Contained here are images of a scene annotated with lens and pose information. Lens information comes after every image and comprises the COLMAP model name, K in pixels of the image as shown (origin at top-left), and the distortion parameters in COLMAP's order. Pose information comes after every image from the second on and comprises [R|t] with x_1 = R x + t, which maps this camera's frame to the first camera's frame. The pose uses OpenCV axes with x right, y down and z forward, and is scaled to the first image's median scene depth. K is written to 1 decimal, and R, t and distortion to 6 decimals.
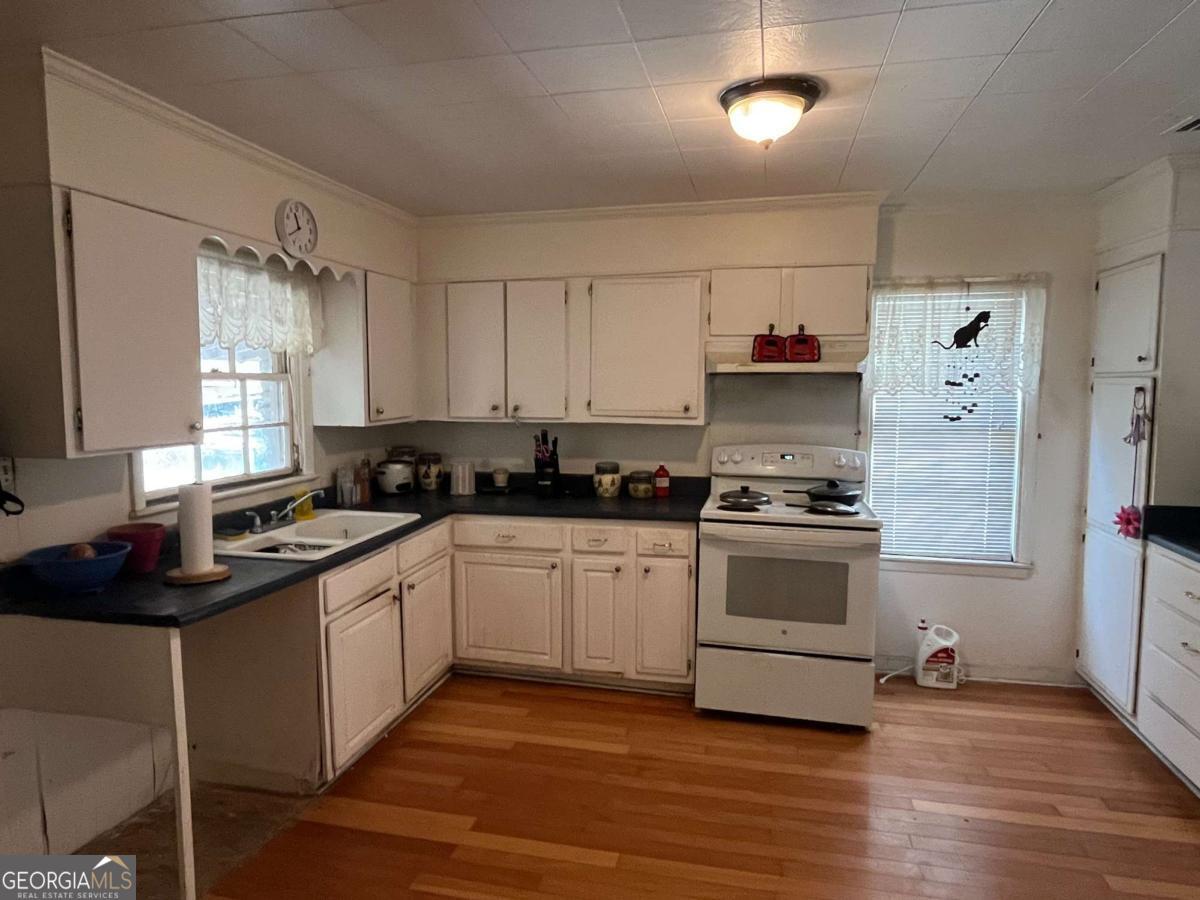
lens RADIAL K [[727.3, 0, 599.9], [0, 727.3, 448.4], [0, 0, 1]] dist [0.001701, 0.002834]
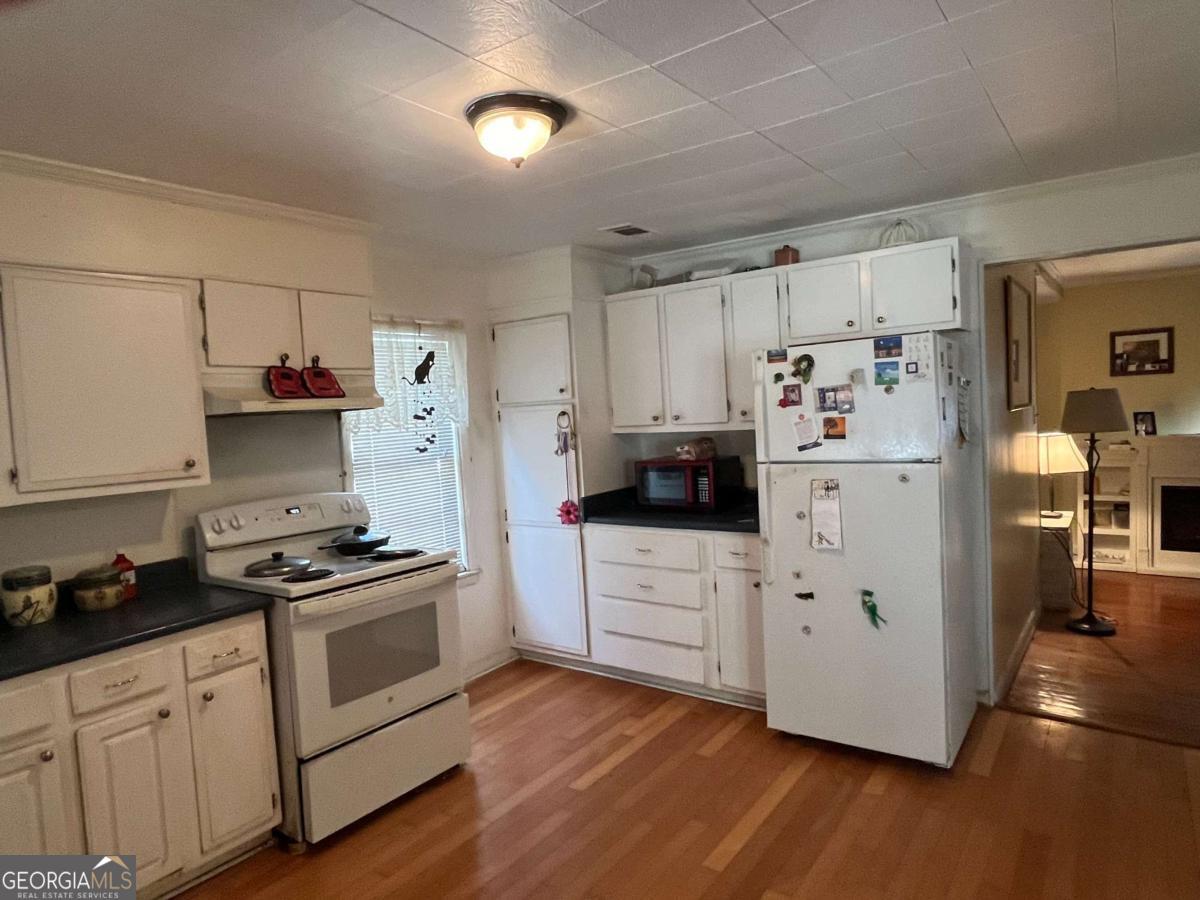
lens RADIAL K [[727.3, 0, 598.4], [0, 727.3, 449.6], [0, 0, 1]] dist [0.001701, 0.002834]
pose [[0.404245, -0.075506, 0.911529, -0.390336], [0.138836, 0.990104, 0.020444, -0.028352], [-0.904052, 0.118289, 0.410728, 0.340293]]
